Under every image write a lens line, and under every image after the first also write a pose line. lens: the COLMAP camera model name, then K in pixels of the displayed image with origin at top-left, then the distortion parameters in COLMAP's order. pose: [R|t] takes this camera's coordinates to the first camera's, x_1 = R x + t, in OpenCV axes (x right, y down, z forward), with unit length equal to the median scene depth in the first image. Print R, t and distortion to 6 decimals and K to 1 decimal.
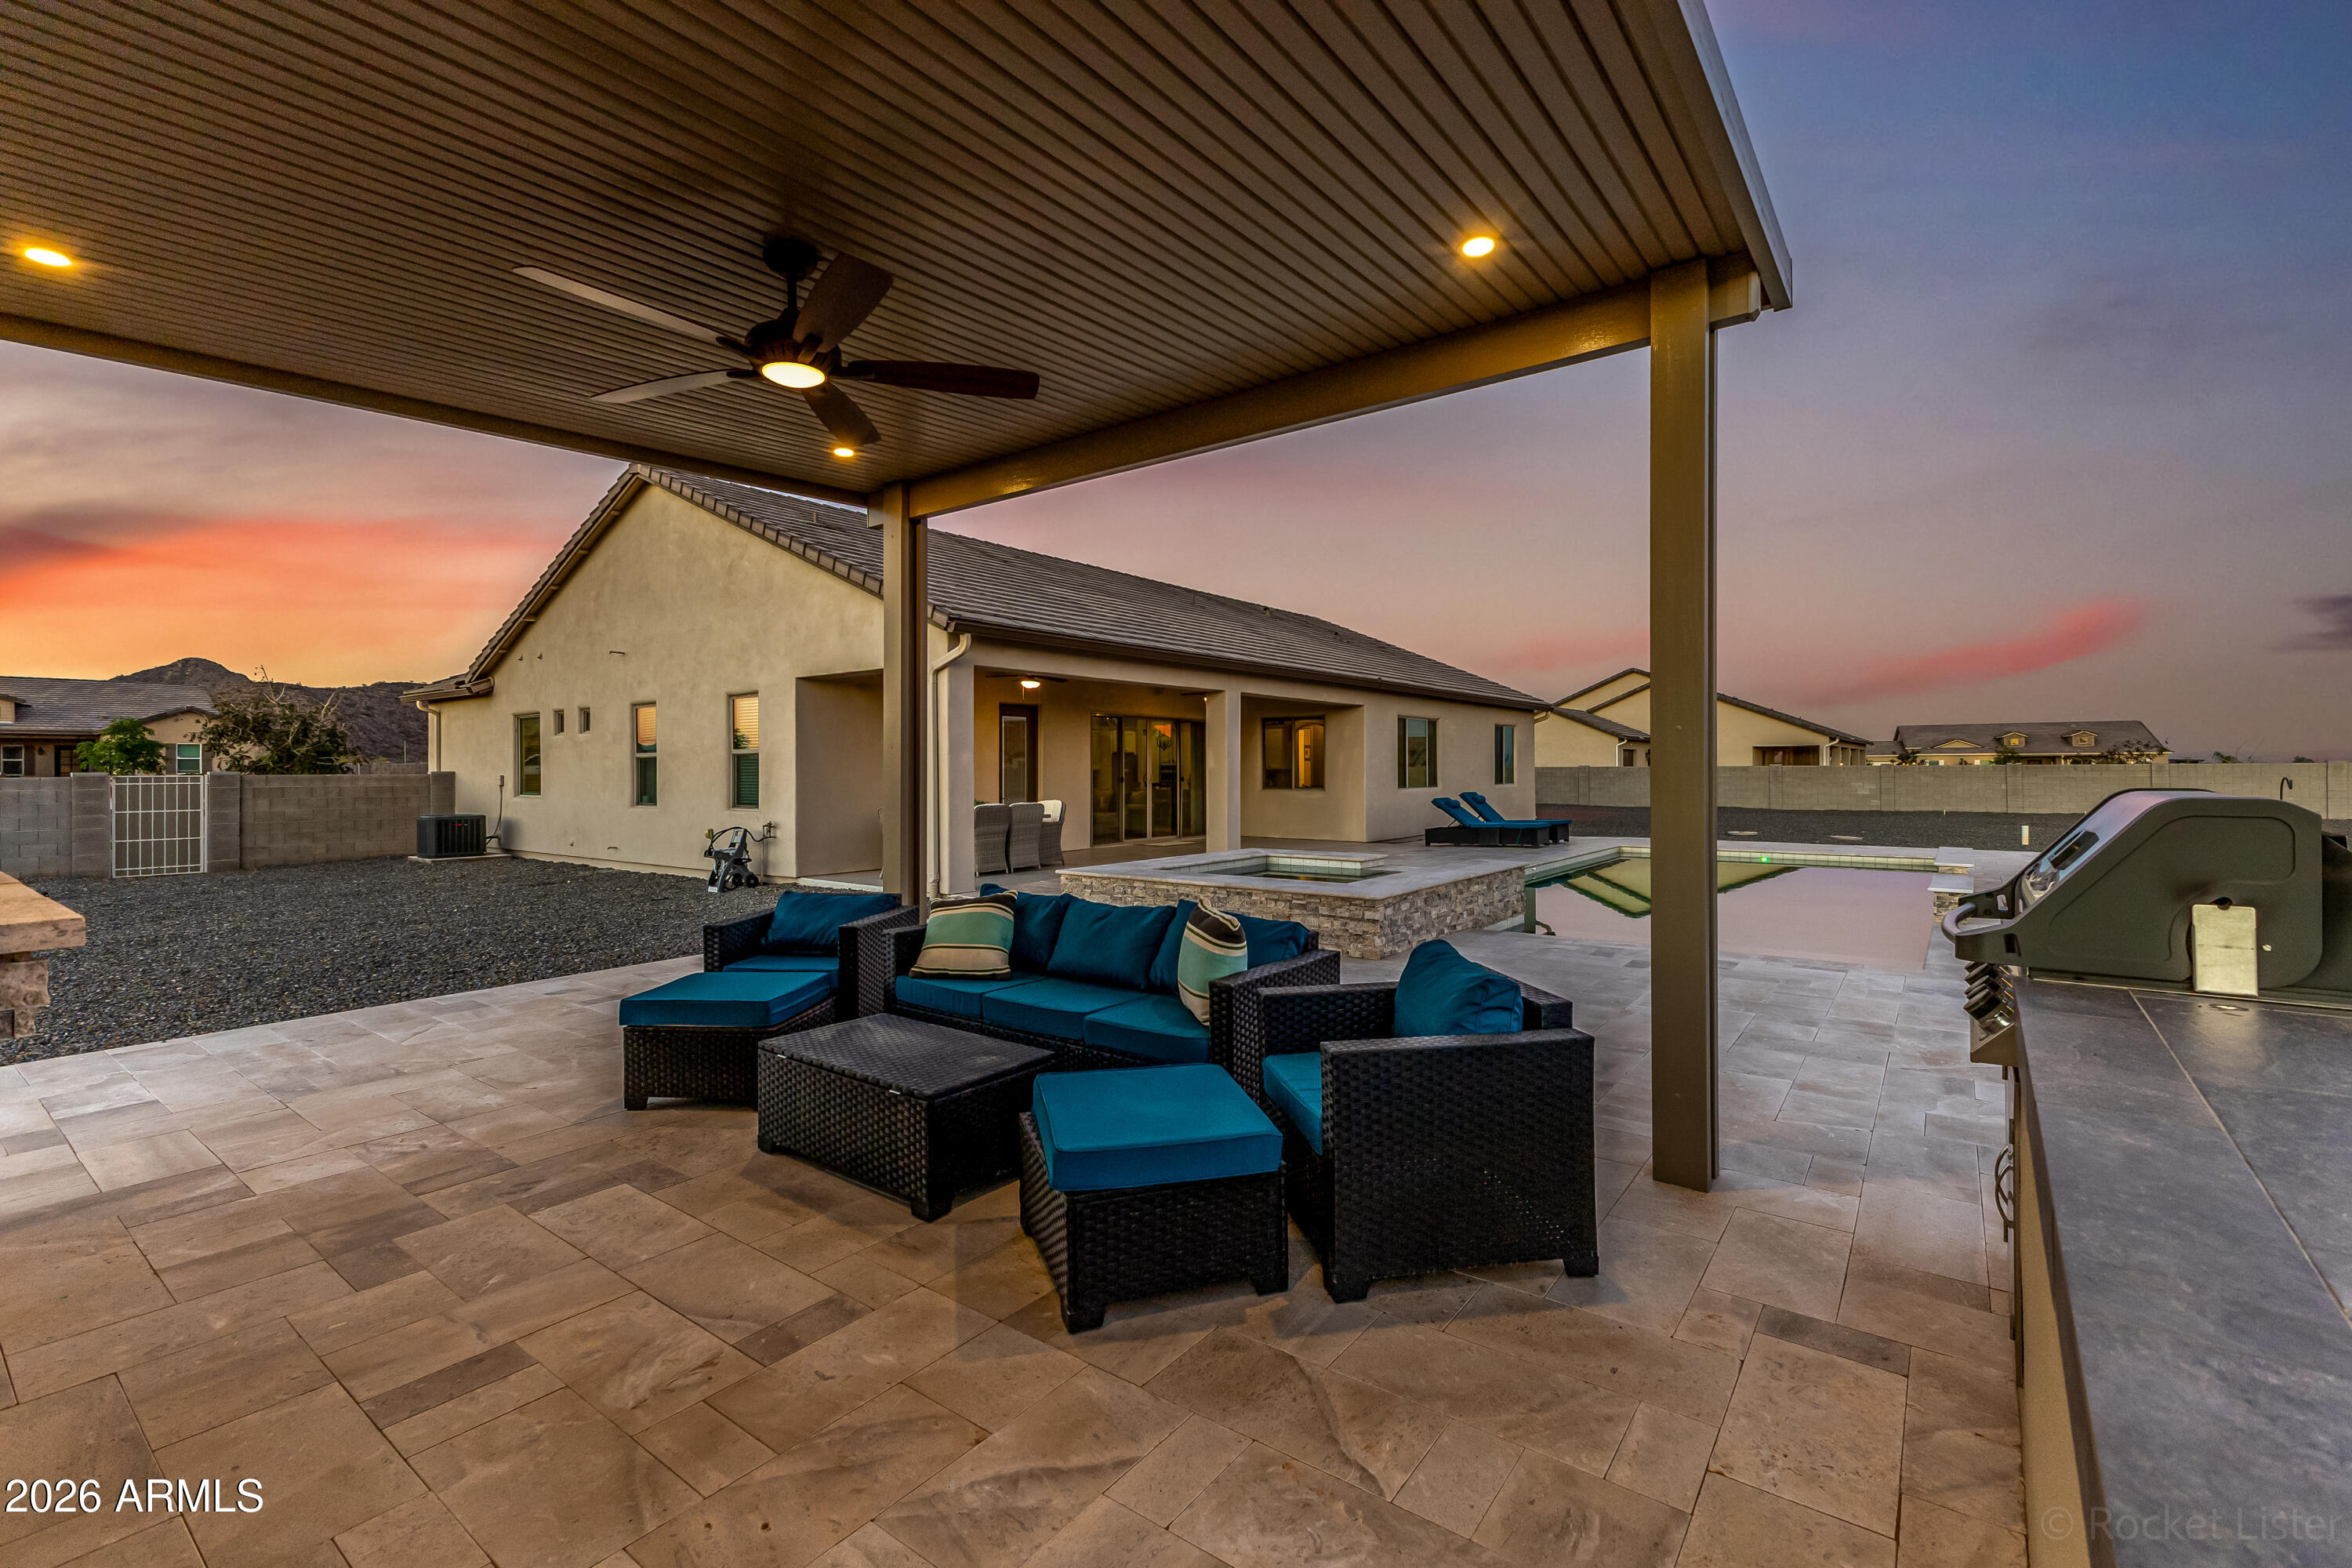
lens RADIAL K [[1015.8, 0, 1165.0], [0, 1015.8, 781.1], [0, 0, 1]] dist [0.011245, -0.003216]
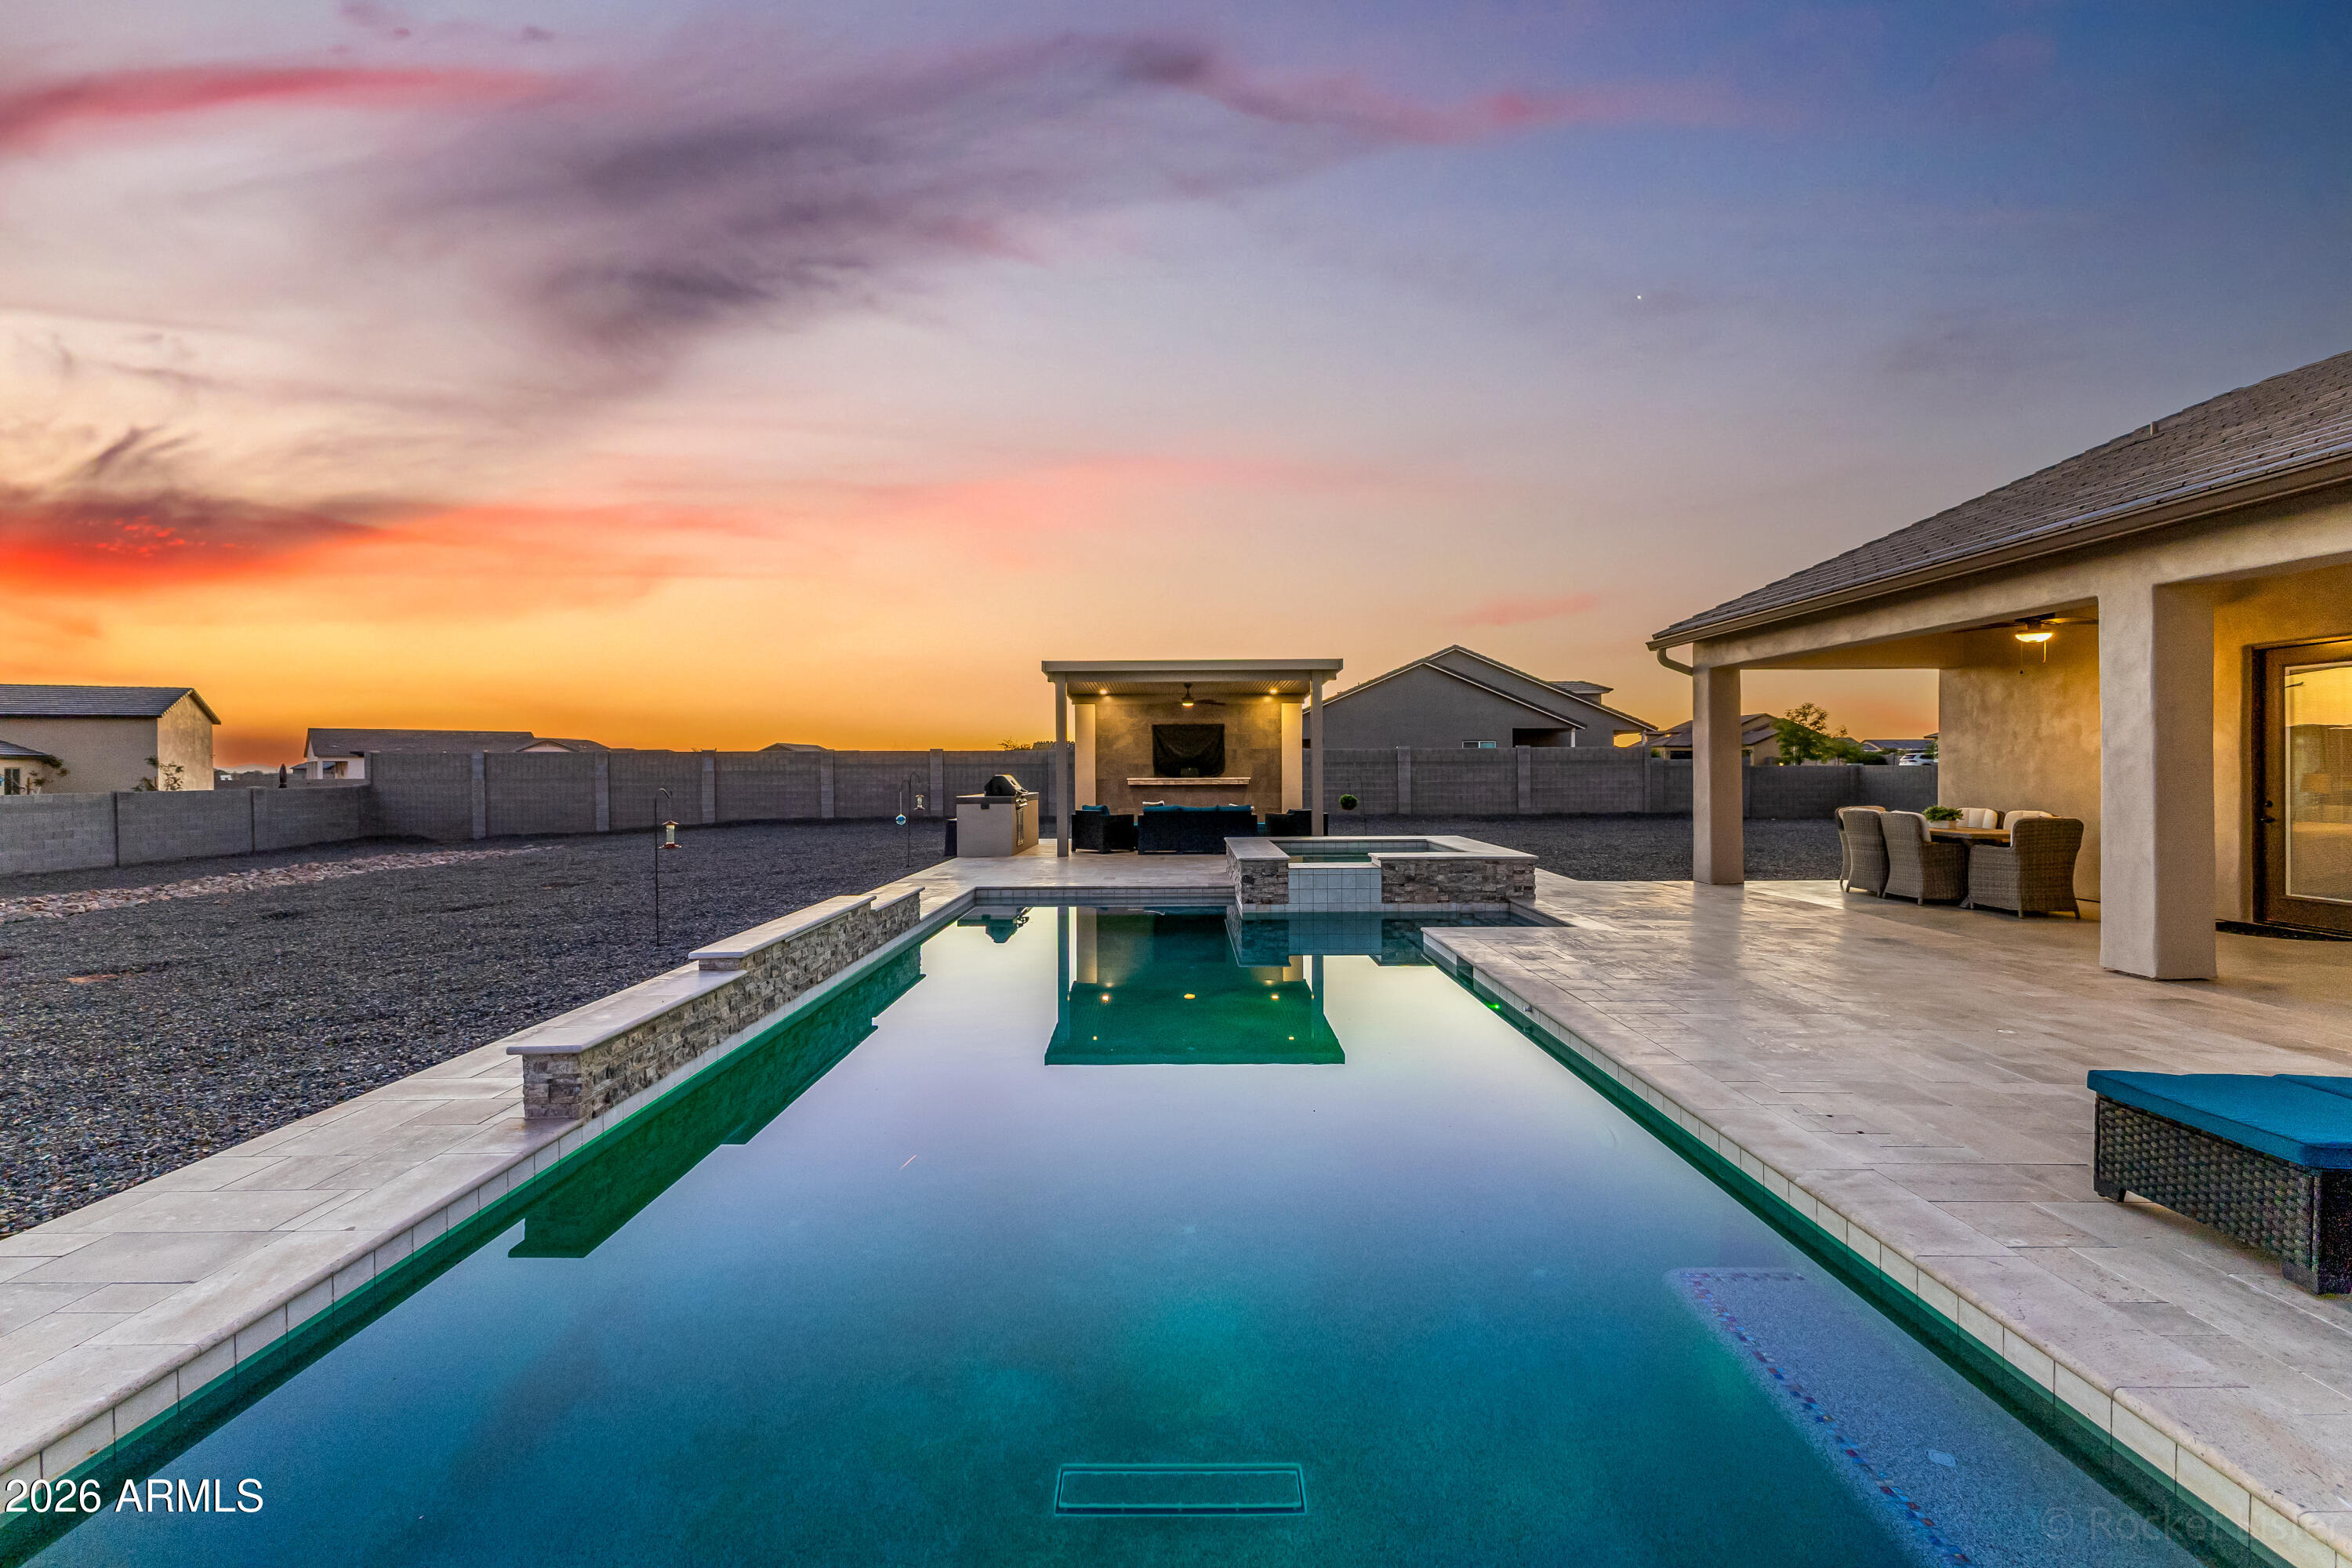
lens RADIAL K [[1015.8, 0, 1185.1], [0, 1015.8, 769.2], [0, 0, 1]] dist [0.011245, -0.003216]
pose [[-0.788079, 0.012334, -0.615450, 2.757280], [0.003708, 0.999876, 0.015290, -0.087448], [0.615562, 0.009768, -0.788028, 4.678820]]
